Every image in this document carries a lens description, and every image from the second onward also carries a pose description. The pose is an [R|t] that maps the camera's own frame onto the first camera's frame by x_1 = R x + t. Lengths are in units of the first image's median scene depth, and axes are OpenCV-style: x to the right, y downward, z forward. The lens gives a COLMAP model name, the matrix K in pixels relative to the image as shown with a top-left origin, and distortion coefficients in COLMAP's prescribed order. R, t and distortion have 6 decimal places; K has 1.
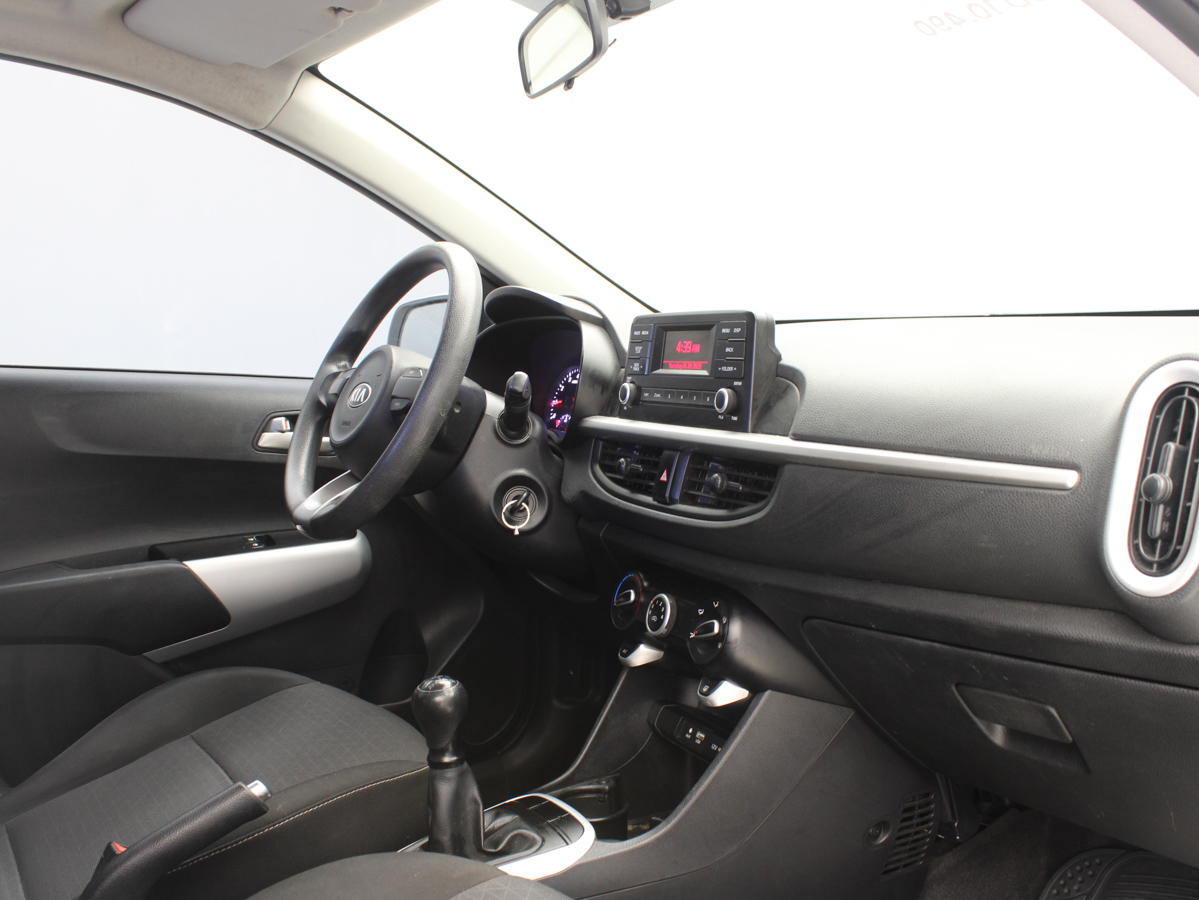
lens RADIAL K [[1233.9, 0, 599.5], [0, 1233.9, 450.0], [0, 0, 1]] dist [-0.122356, 0.031658]
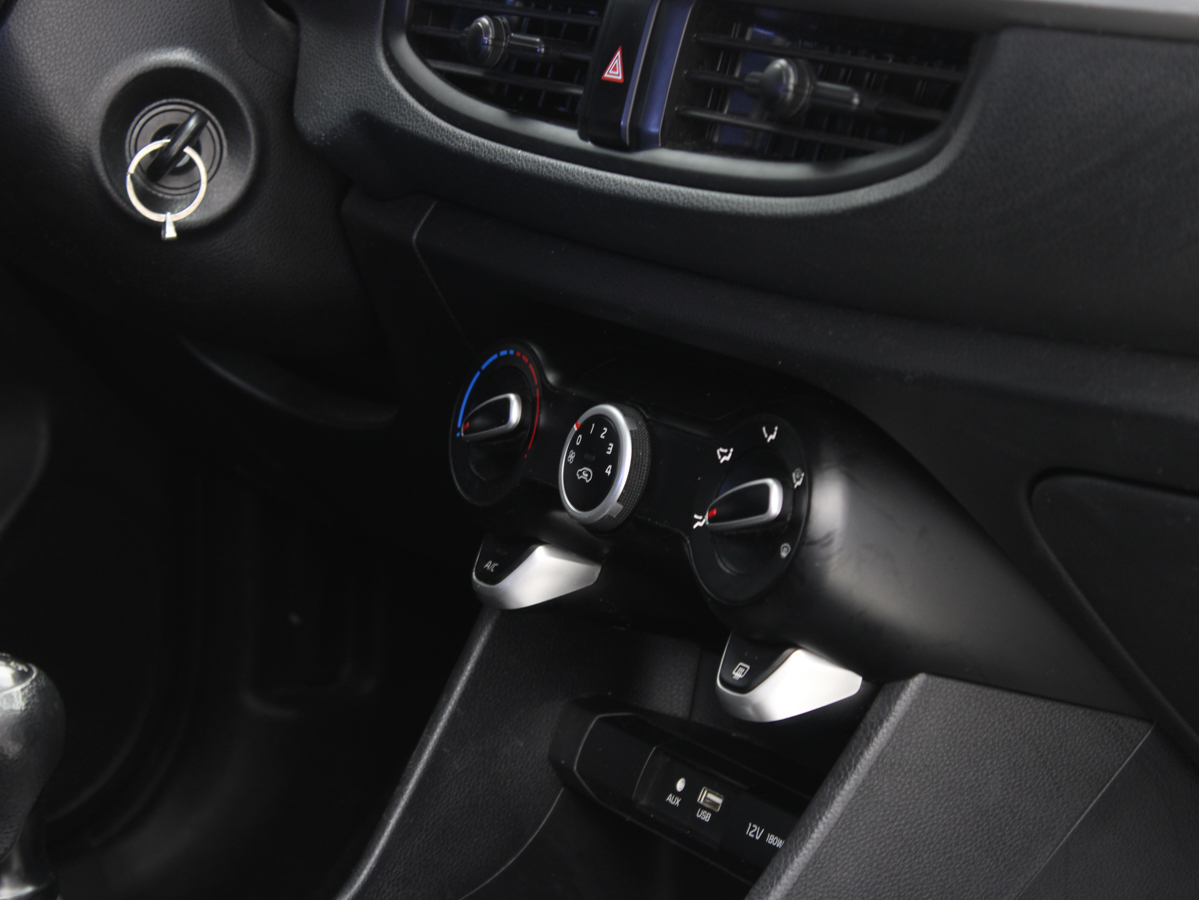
lens RADIAL K [[3223.2, 0, 599.5], [0, 3223.2, 450.0], [0, 0, 1]] dist [0.013891, 1.146270]
pose [[0.994854, -0.012727, 0.100518, -0.043653], [-0.000901, 0.990929, 0.134387, 0.005776], [-0.101317, -0.133786, 0.985818, 0.089718]]
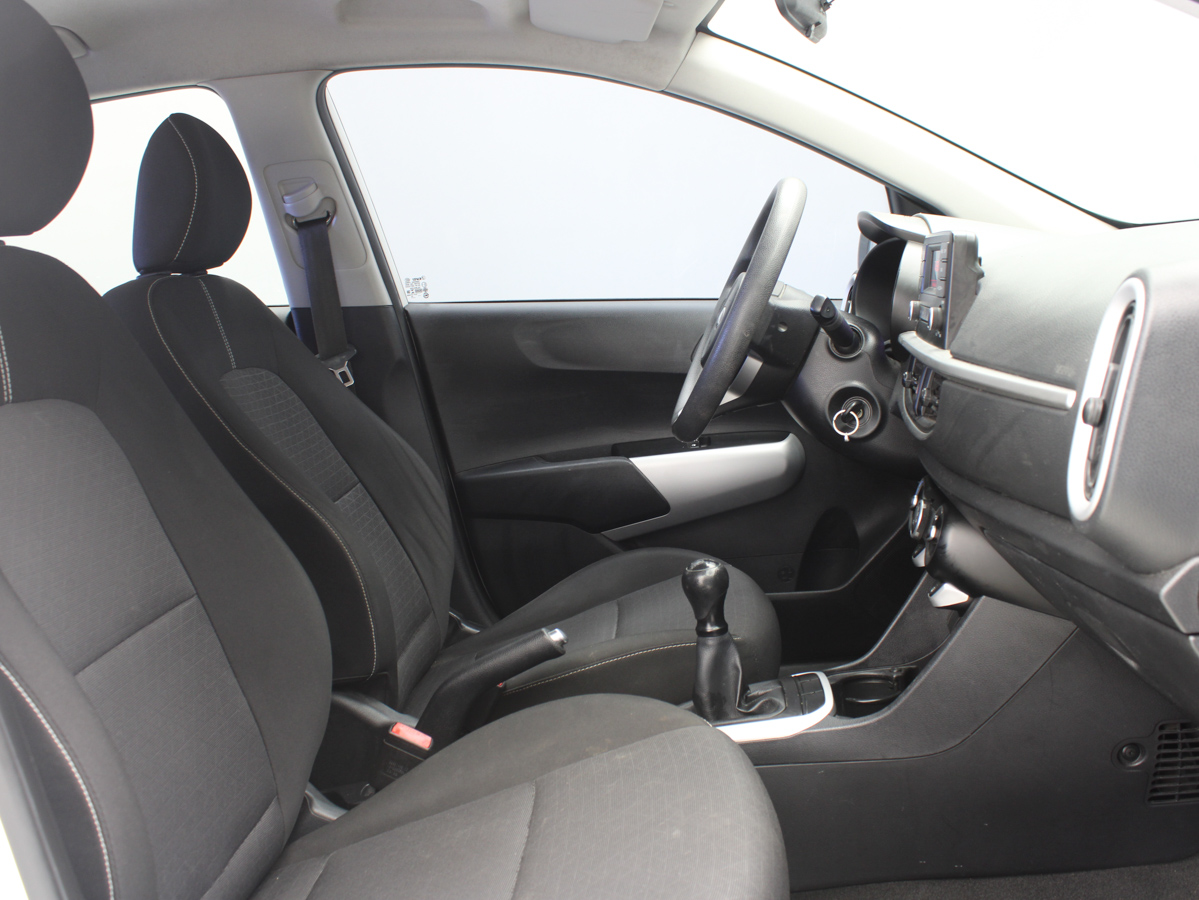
lens RADIAL K [[1233.9, 0, 599.5], [0, 1233.9, 450.0], [0, 0, 1]] dist [-0.122356, 0.031658]
pose [[0.822682, 0.026995, -0.567860, 0.419351], [0.019177, 0.996986, 0.075178, -0.011164], [0.568178, -0.072737, 0.819685, -0.024487]]
